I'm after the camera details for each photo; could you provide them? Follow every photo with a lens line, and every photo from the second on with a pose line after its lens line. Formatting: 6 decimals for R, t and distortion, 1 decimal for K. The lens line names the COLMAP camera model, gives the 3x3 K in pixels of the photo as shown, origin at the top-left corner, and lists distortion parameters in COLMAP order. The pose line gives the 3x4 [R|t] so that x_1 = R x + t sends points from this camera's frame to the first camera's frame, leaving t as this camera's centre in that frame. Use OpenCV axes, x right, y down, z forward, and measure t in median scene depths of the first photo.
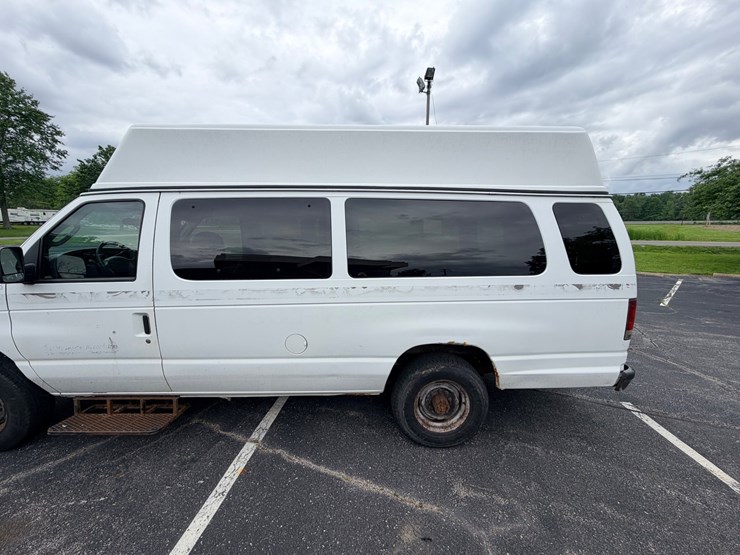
lens RADIAL K [[294.0, 0, 368.3], [0, 294.0, 280.1], [0, 0, 1]] dist [0.000200, 0.000160]
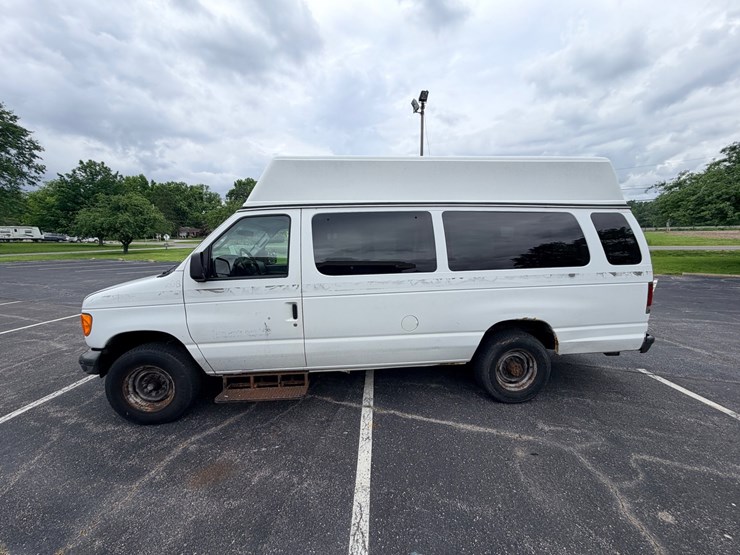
lens RADIAL K [[294.0, 0, 368.9], [0, 294.0, 279.2], [0, 0, 1]] dist [0.000200, 0.000160]
pose [[0.997951, -0.025665, 0.058603, -0.478469], [0.028034, 0.998808, -0.039966, 0.067260], [-0.057508, 0.041527, 0.997481, -0.279321]]
